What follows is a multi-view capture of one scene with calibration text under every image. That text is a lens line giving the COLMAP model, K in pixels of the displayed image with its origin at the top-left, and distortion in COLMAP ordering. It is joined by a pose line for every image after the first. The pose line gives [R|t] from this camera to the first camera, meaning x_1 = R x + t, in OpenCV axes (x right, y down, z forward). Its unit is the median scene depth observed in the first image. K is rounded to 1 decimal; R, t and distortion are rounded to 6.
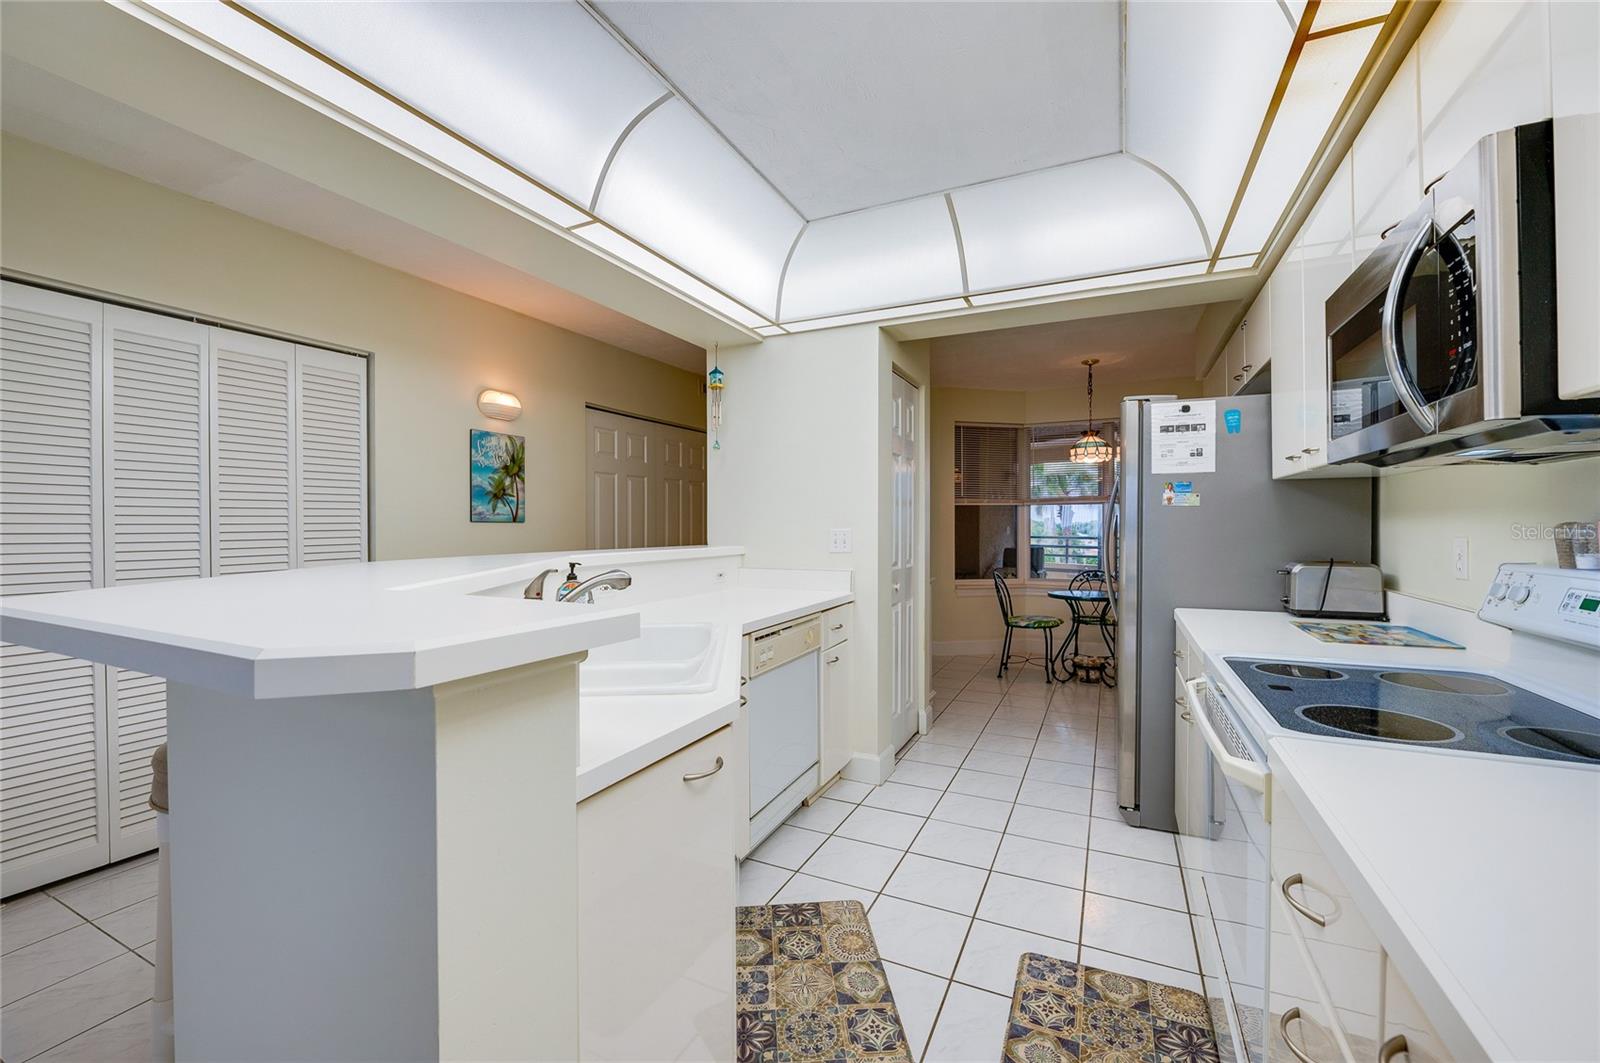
lens RADIAL K [[643.0, 0, 793.7], [0, 643.0, 525.5], [0, 0, 1]] dist [-0.017834, 0.000976]
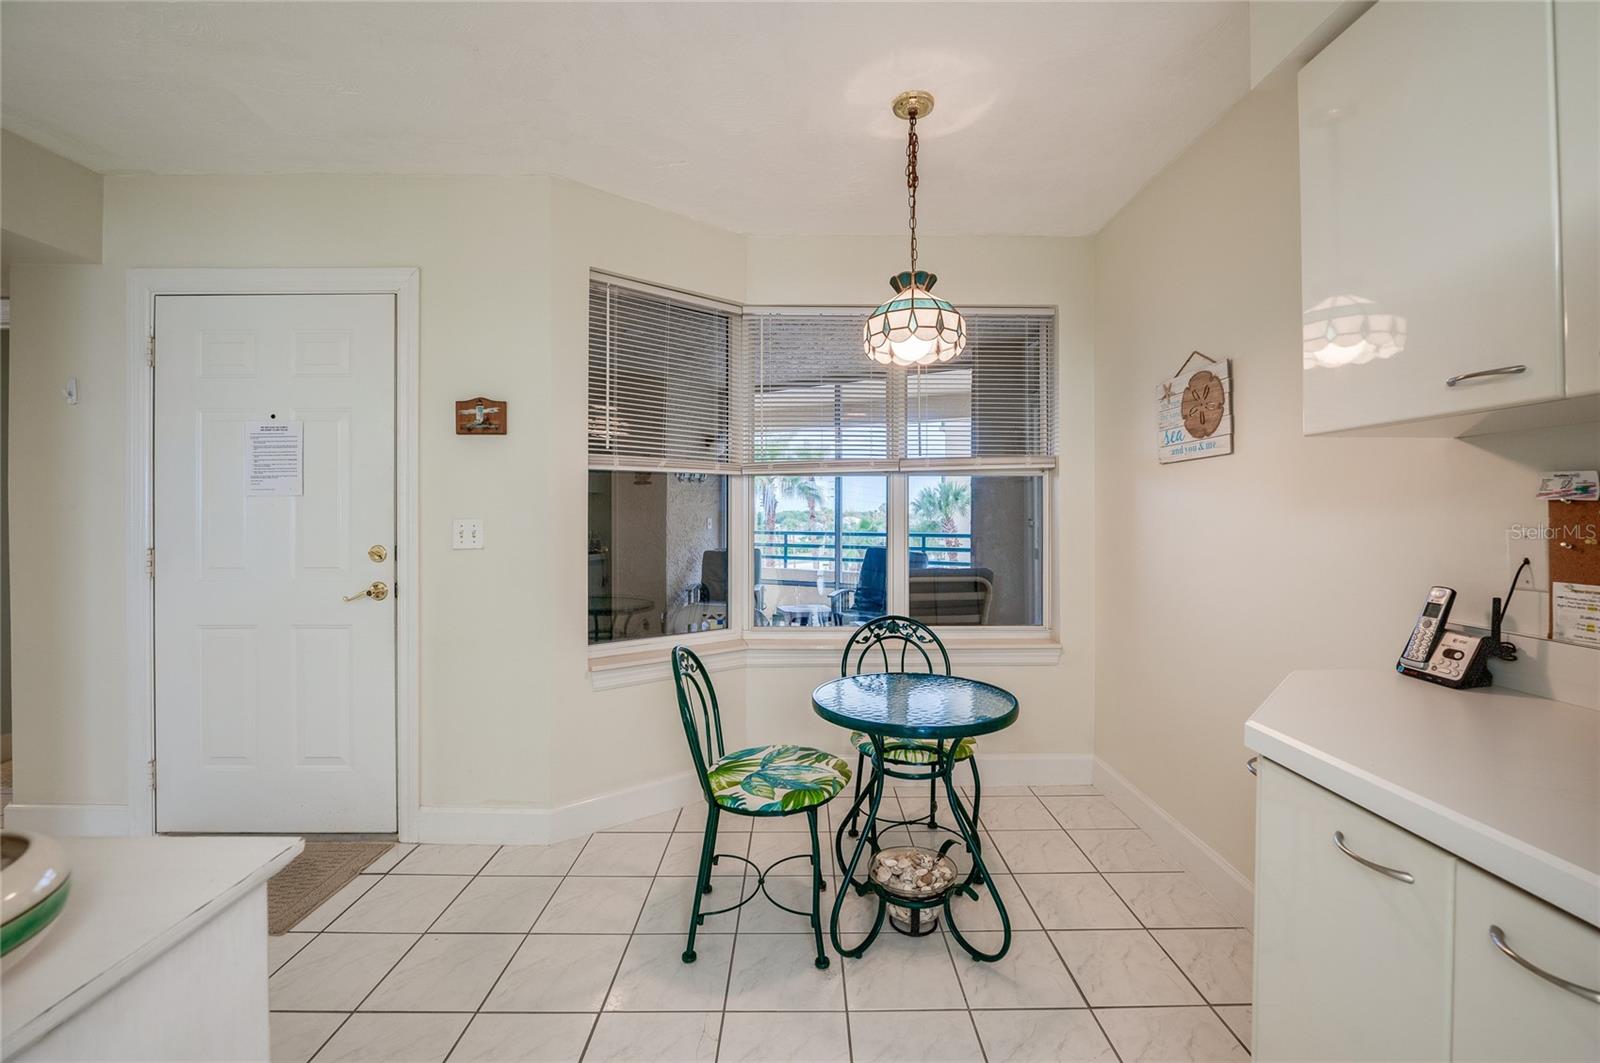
lens RADIAL K [[643.0, 0, 819.5], [0, 643.0, 510.6], [0, 0, 1]] dist [-0.017834, 0.000976]
pose [[0.881693, 0.005147, 0.471795, 0.463941], [-0.000972, 0.999958, -0.009092, -0.002944], [-0.471822, 0.007558, 0.881662, 1.389032]]
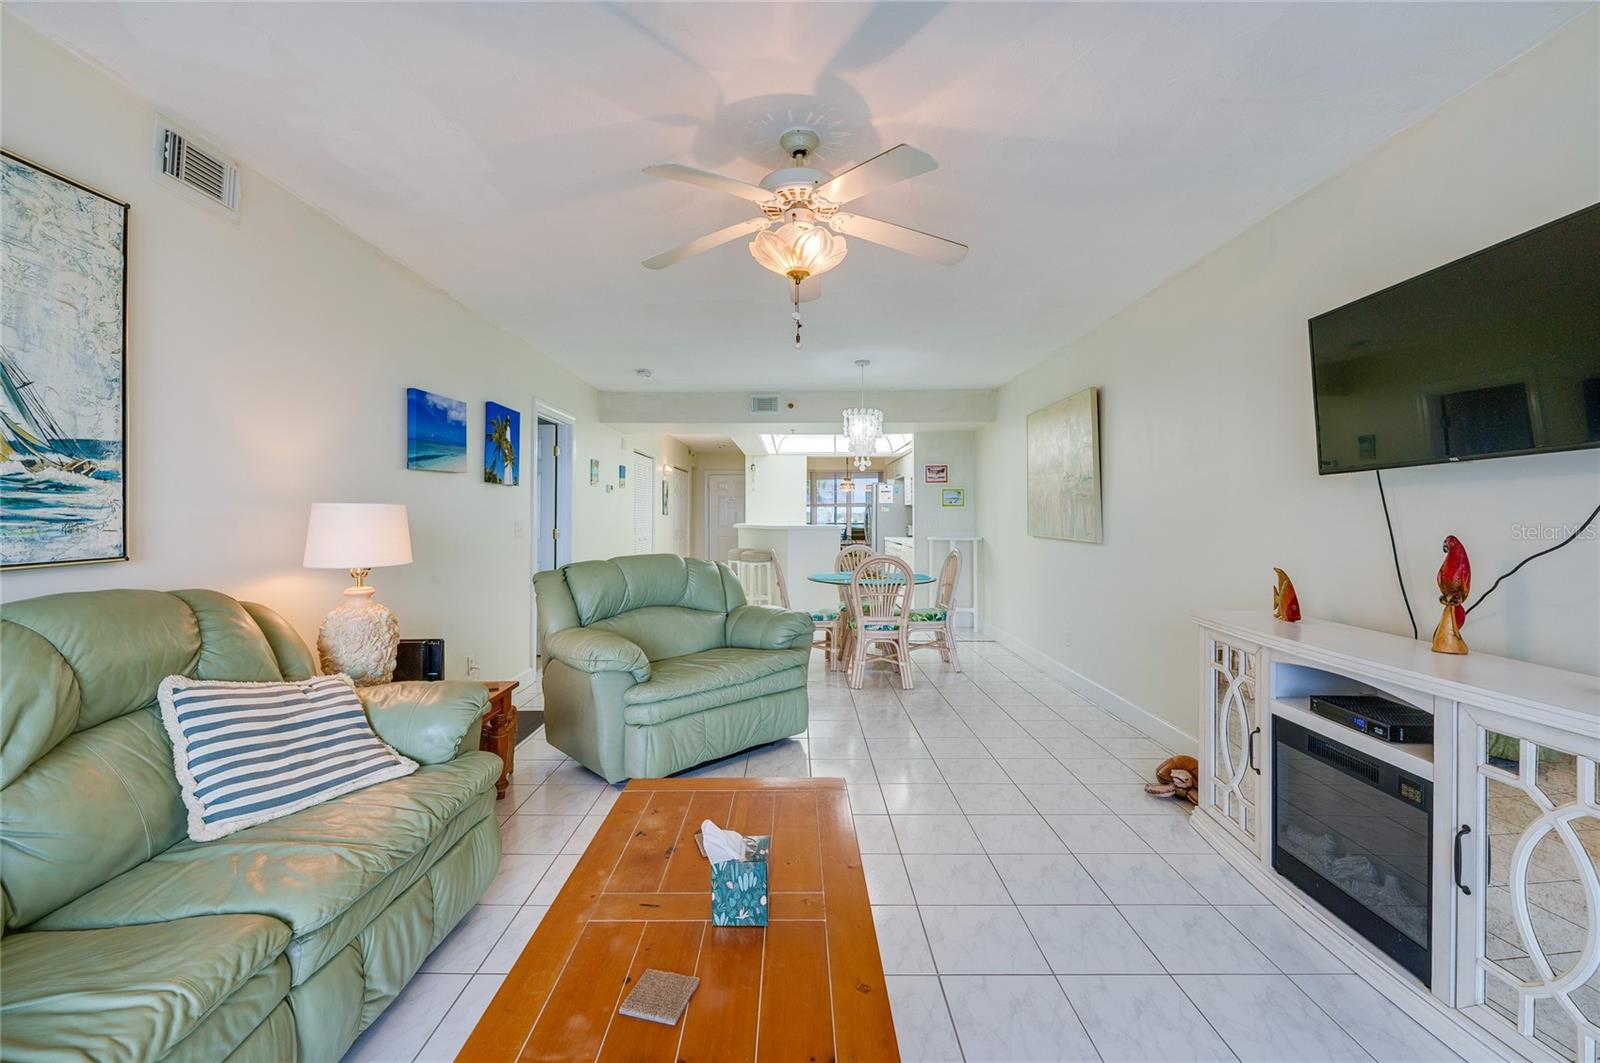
lens RADIAL K [[643.0, 0, 794.2], [0, 643.0, 518.9], [0, 0, 1]] dist [-0.017834, 0.000976]
pose [[0.899181, -0.003238, 0.437564, -1.721126], [0.001803, 0.999992, 0.003695, 0.004425], [-0.437573, -0.002533, 0.899179, -2.446192]]
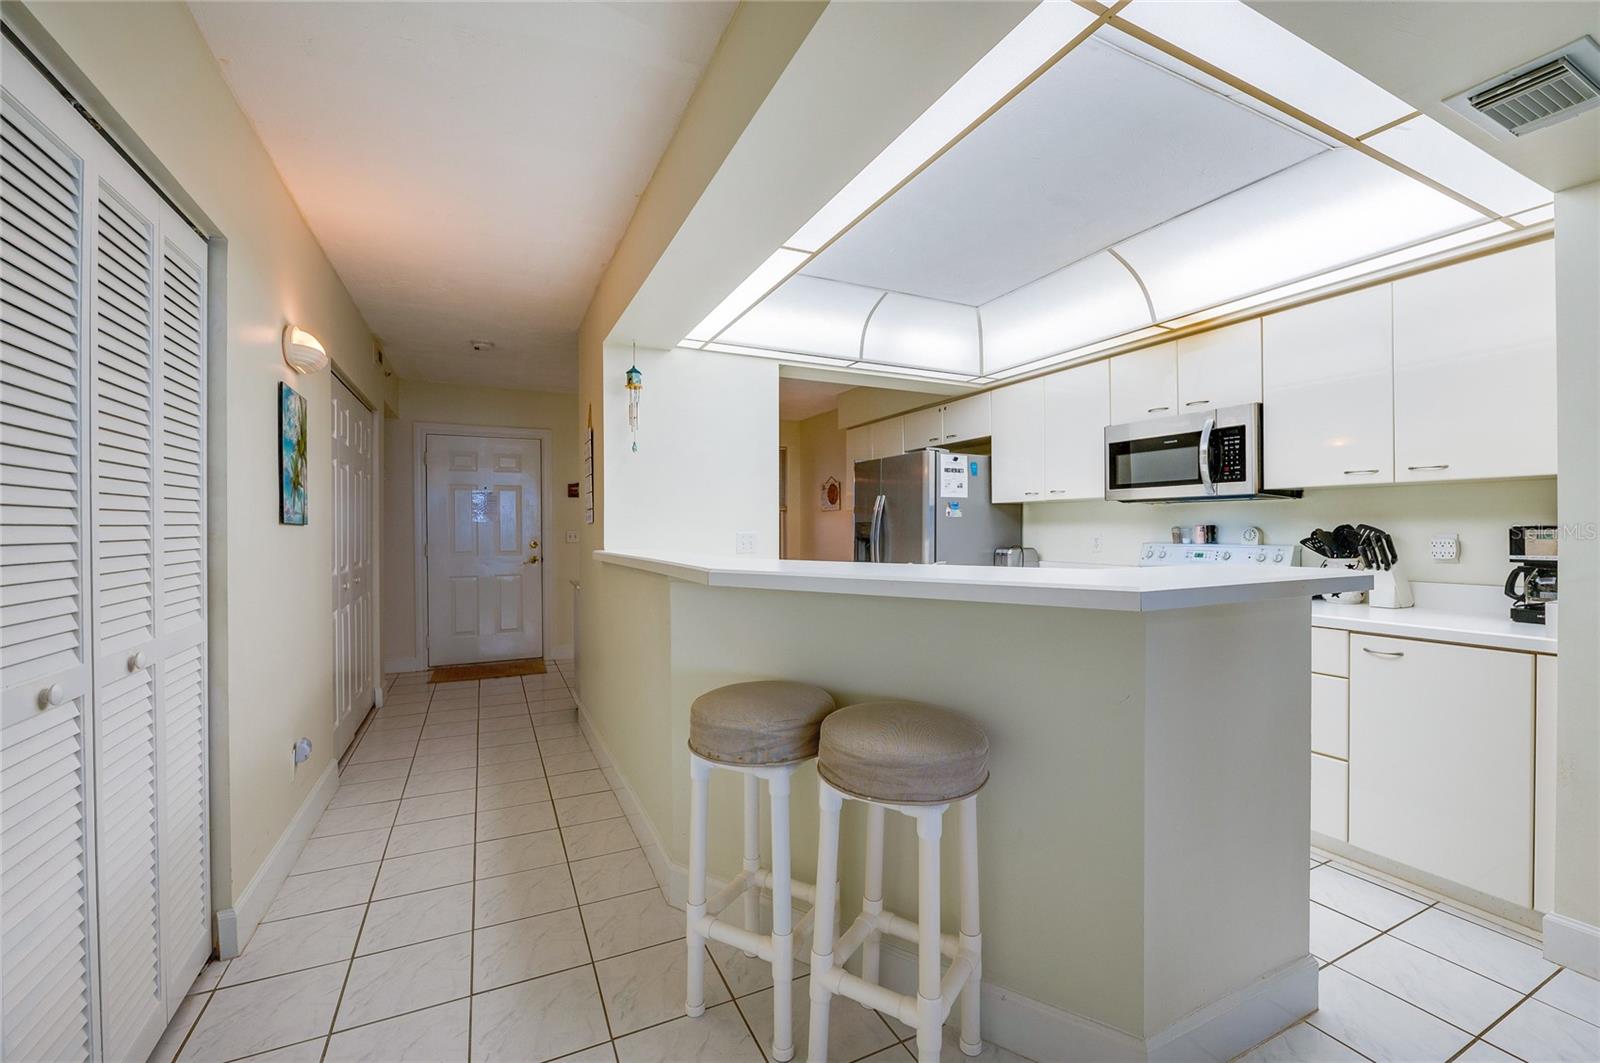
lens RADIAL K [[643.0, 0, 795.4], [0, 643.0, 527.8], [0, 0, 1]] dist [-0.017834, 0.000976]
pose [[0.623951, 0.001102, 0.781463, -0.971676], [0.003021, 0.999988, -0.003822, 0.002690], [-0.781458, 0.004745, 0.623940, 0.277808]]
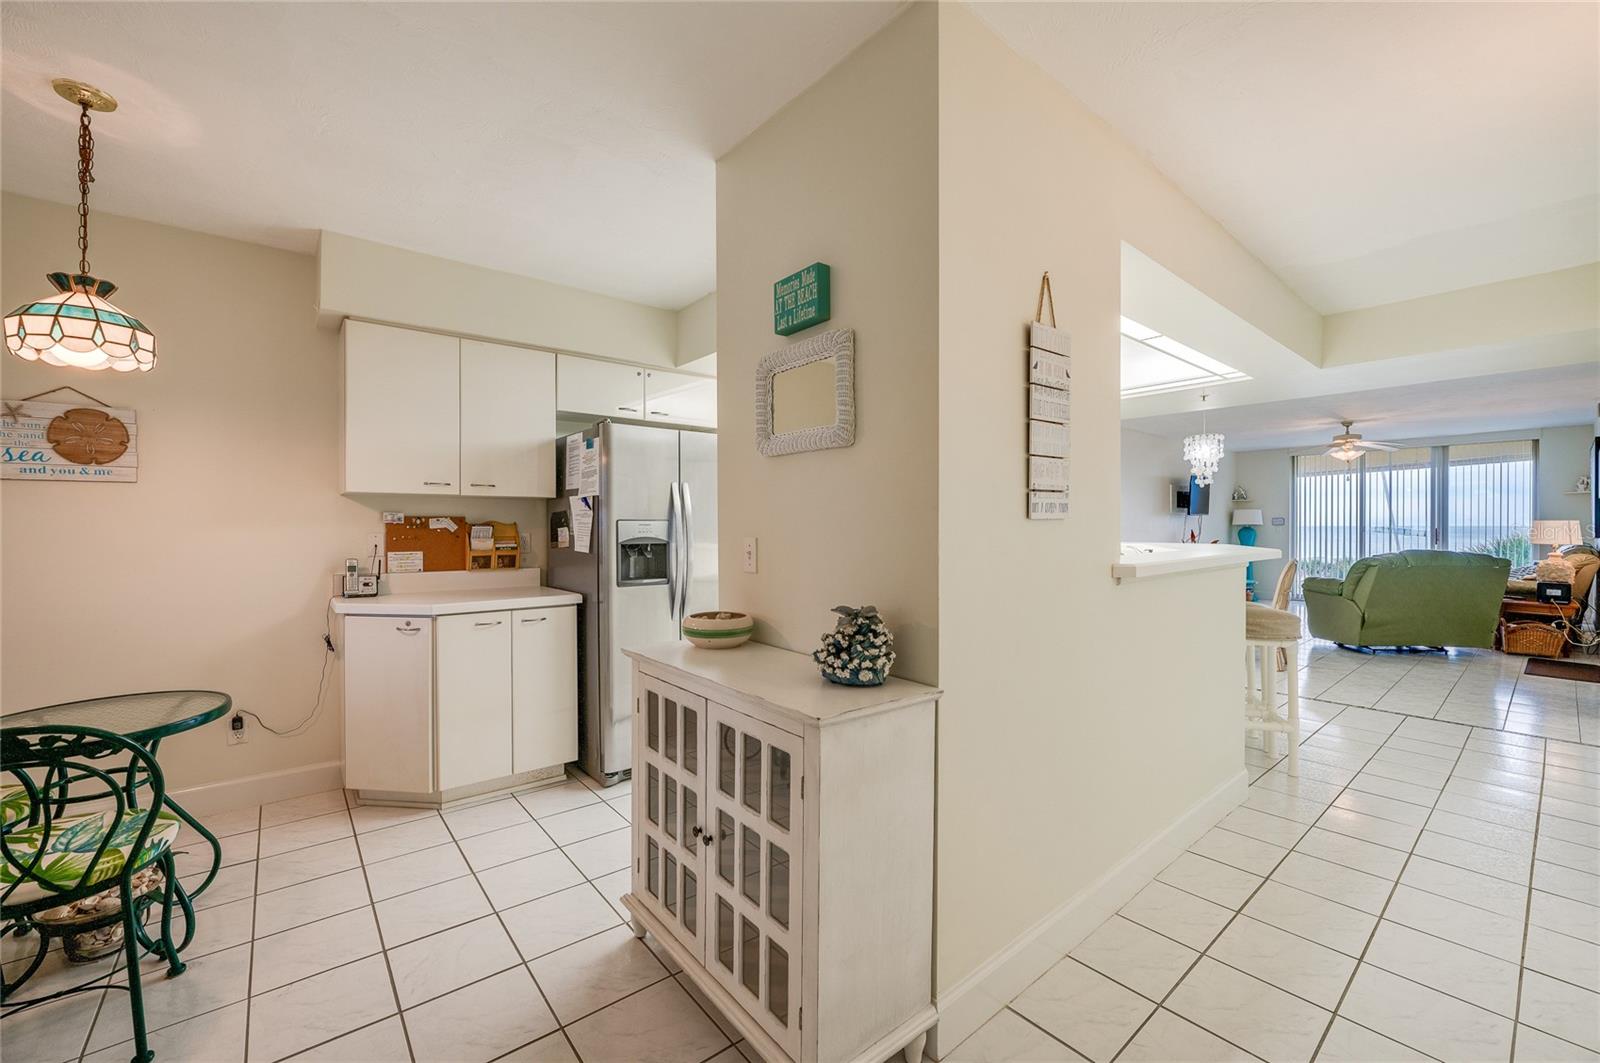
lens RADIAL K [[643.0, 0, 801.4], [0, 643.0, 527.3], [0, 0, 1]] dist [-0.017834, 0.000976]
pose [[-0.911487, -0.001598, 0.411327, -0.144707], [0.001606, 0.999971, 0.007446, -0.014494], [-0.411327, 0.007447, -0.911458, 2.372439]]
